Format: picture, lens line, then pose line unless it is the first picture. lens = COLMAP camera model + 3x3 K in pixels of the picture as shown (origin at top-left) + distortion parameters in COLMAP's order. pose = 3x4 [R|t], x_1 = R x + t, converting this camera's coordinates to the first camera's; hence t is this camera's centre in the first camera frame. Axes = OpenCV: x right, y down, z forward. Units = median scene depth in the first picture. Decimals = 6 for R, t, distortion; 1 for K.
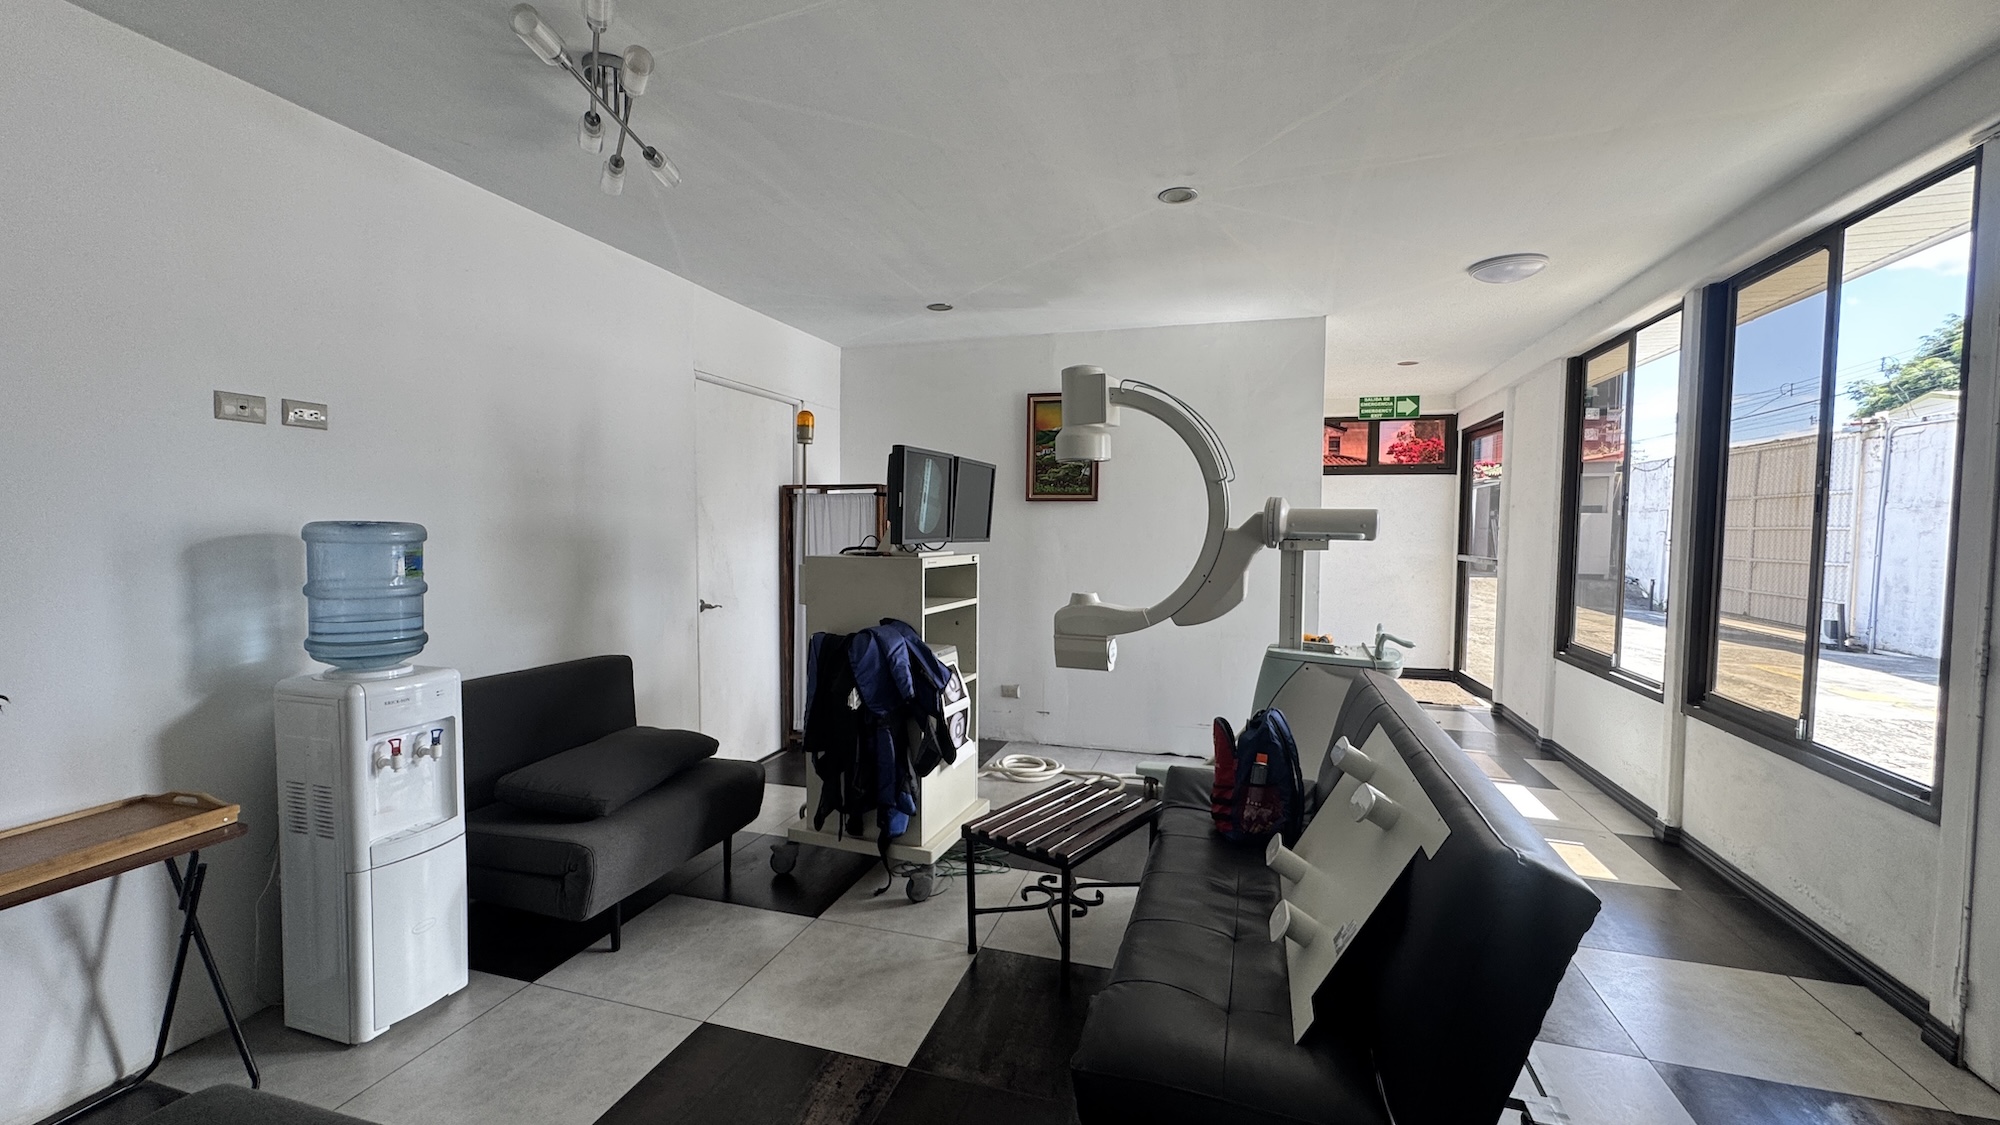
lens RADIAL K [[793.2, 0, 1000.0], [0, 793.2, 562.5], [0, 0, 1]] dist [-0.000241, -0.000185]
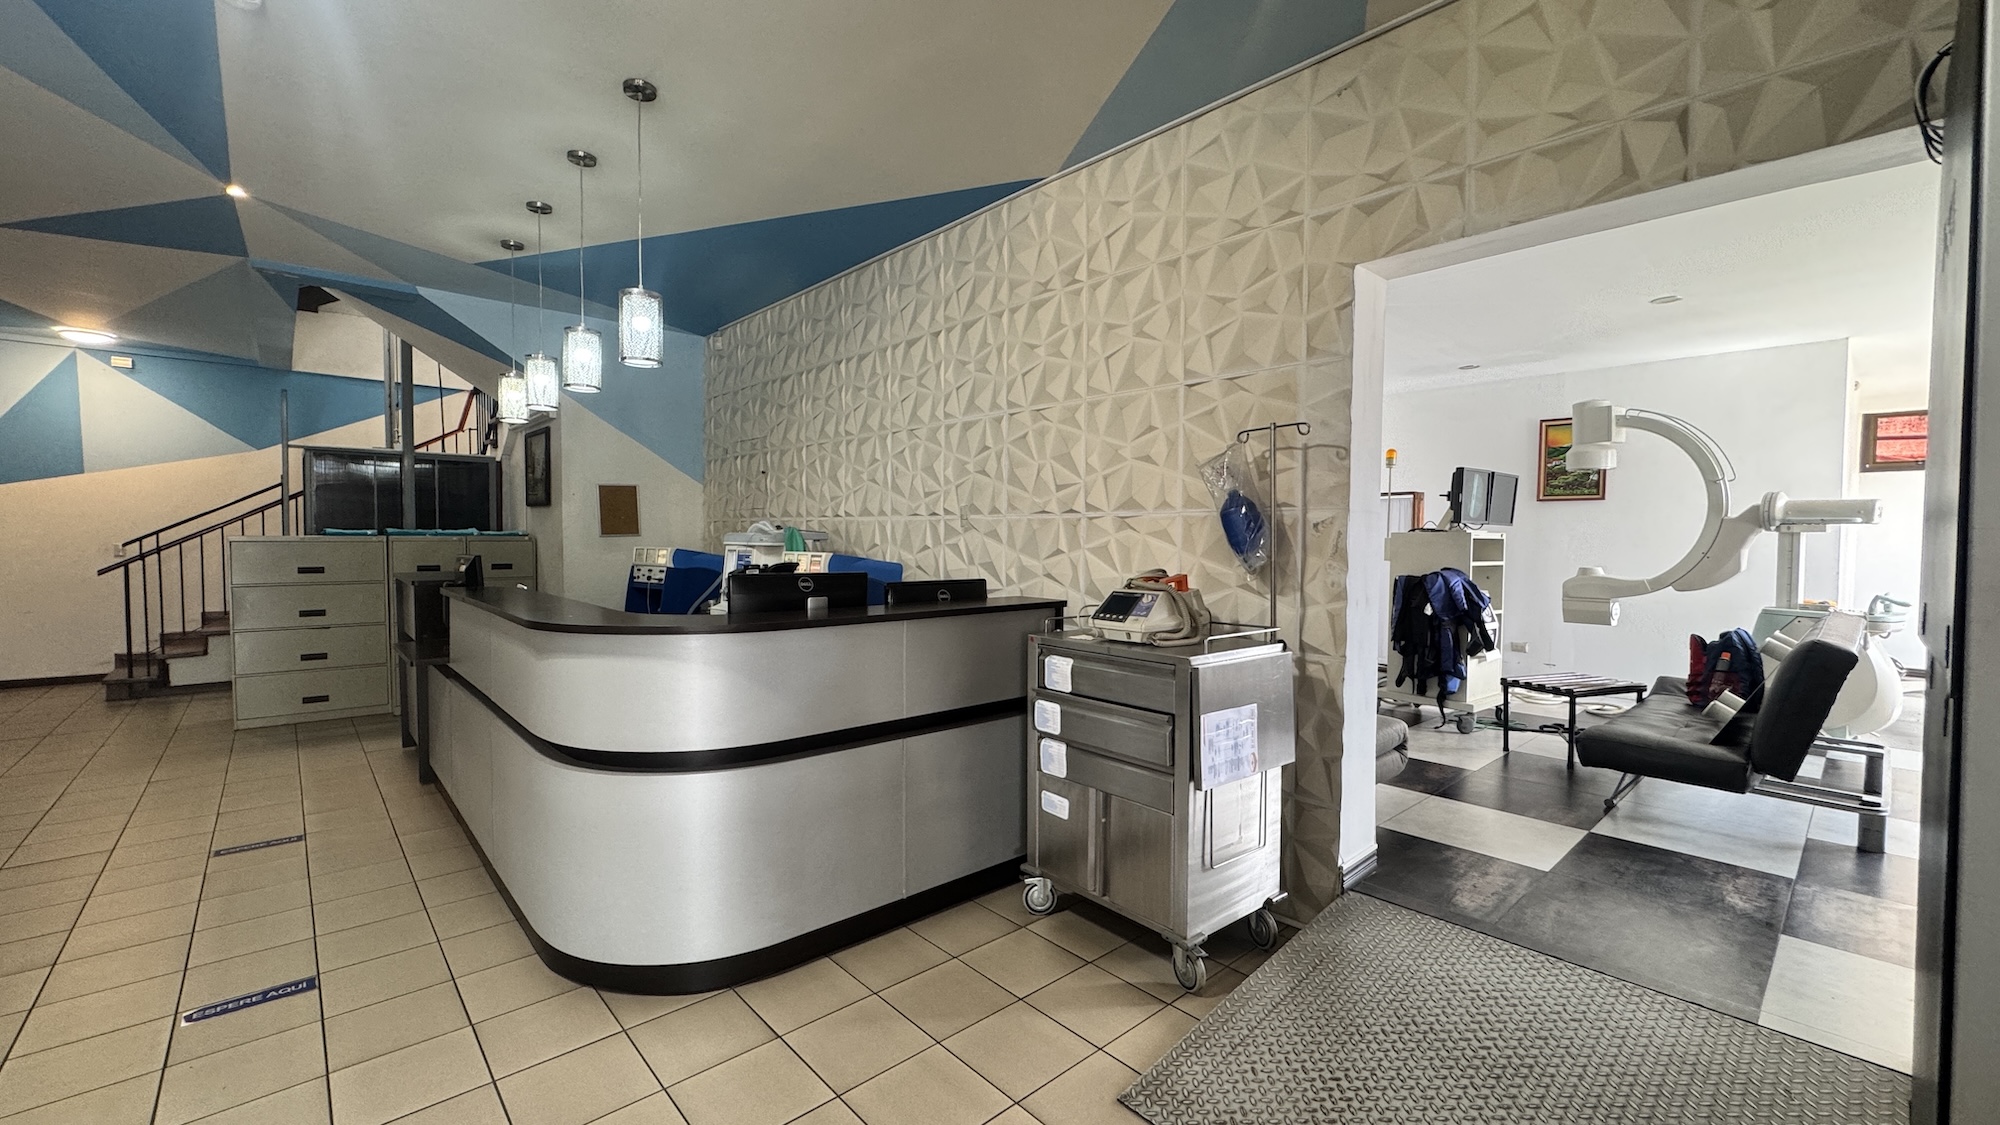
lens RADIAL K [[793.2, 0, 1000.0], [0, 793.2, 562.5], [0, 0, 1]] dist [-0.000241, -0.000185]
pose [[0.857968, 0.018119, -0.513384, -0.071781], [-0.028255, 0.999529, -0.011942, 0.085955], [0.512926, 0.024751, 0.858076, -0.772584]]
